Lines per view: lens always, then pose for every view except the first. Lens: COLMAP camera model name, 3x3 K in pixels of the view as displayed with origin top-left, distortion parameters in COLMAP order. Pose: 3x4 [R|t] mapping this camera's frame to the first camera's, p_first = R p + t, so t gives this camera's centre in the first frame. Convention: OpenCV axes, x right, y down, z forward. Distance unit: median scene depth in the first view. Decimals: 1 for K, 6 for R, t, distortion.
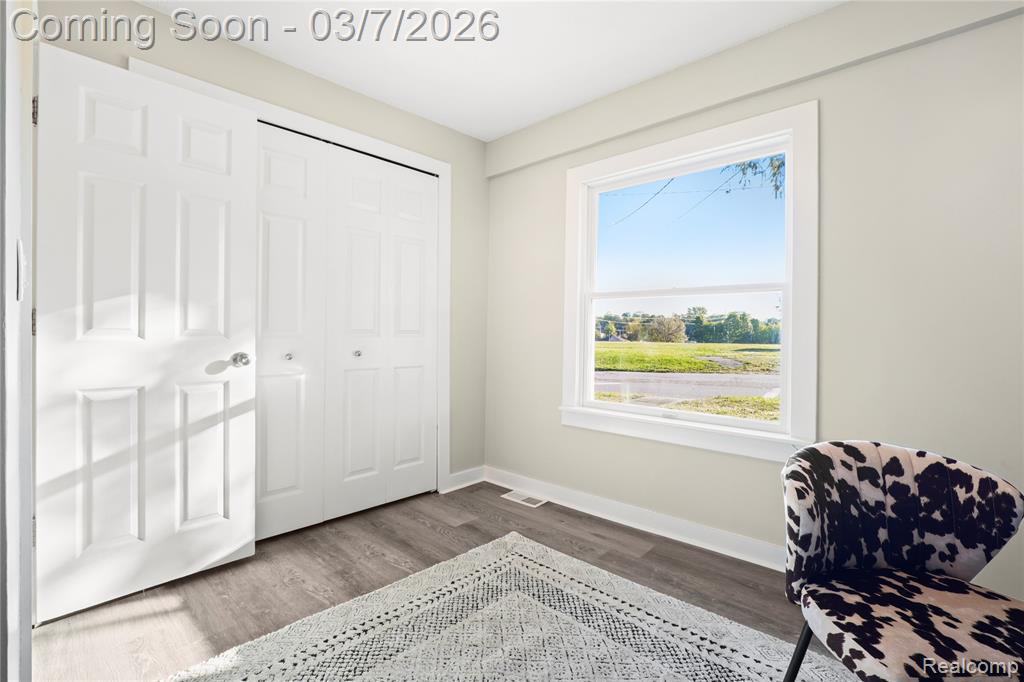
lens RADIAL K [[474.2, 0, 517.5], [0, 474.2, 326.8], [0, 0, 1]] dist [-0.015249, 0.000706]
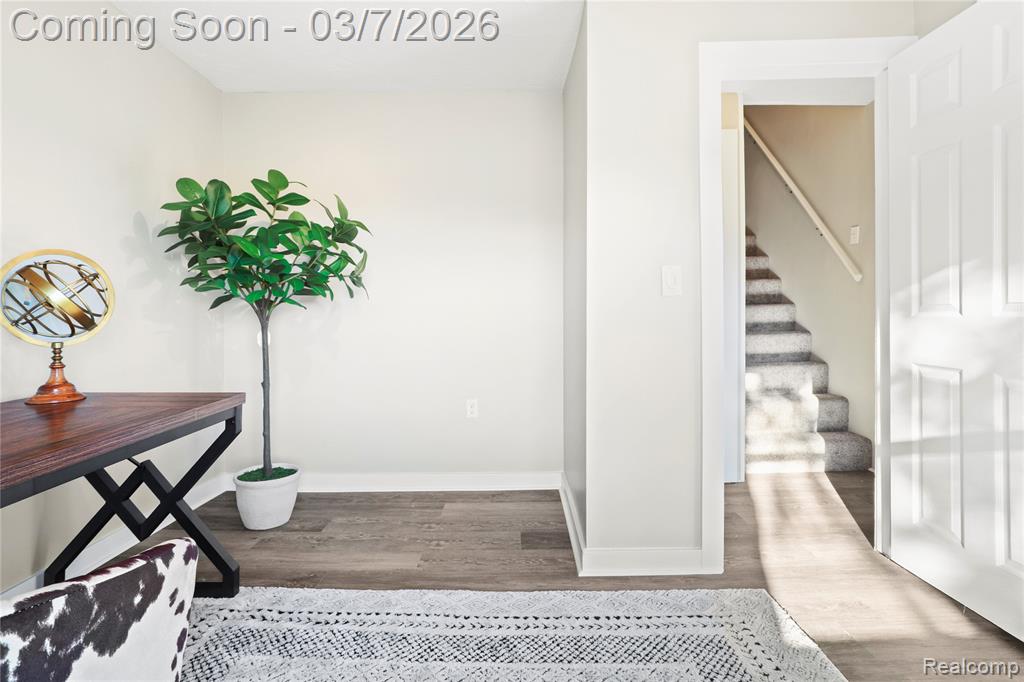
lens RADIAL K [[458.8, 0, 509.7], [0, 458.8, 312.5], [0, 0, 1]] dist [-0.013794, 0.000153]
pose [[-0.750855, 0.001992, -0.660464, 0.393778], [0.020651, 0.999577, -0.020462, 0.019248], [0.660144, -0.029003, -0.750579, 1.109389]]
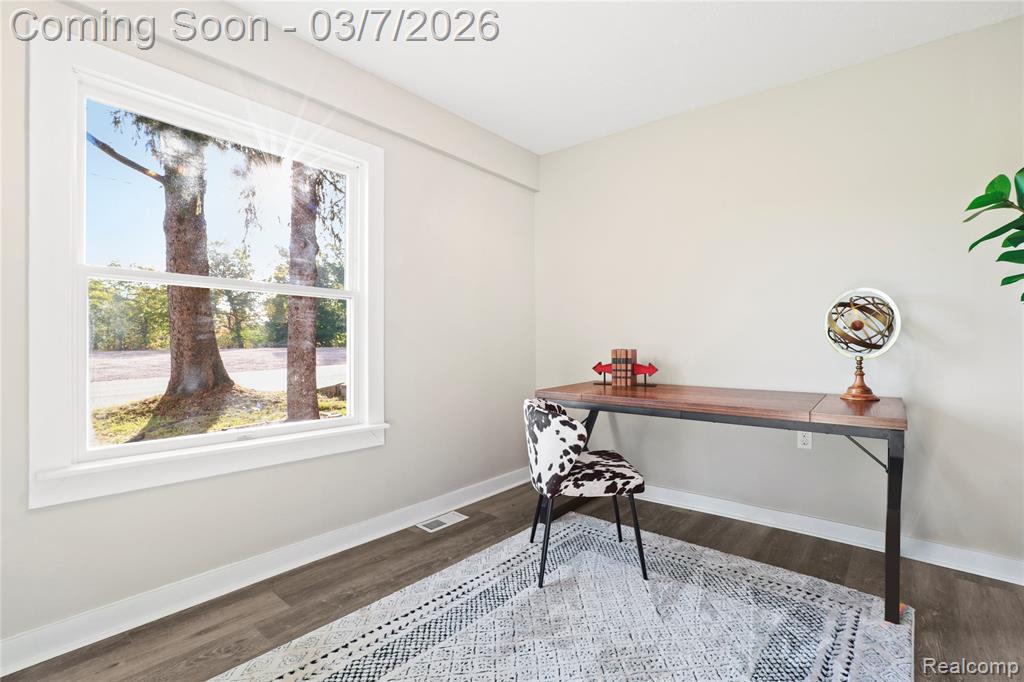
lens RADIAL K [[474.2, 0, 517.5], [0, 474.2, 326.8], [0, 0, 1]] dist [-0.015249, 0.000706]
pose [[-0.046670, 0.025096, 0.998595, -0.758293], [-0.017298, 0.999514, -0.025927, 0.010999], [-0.998761, -0.018484, -0.046213, 0.815165]]
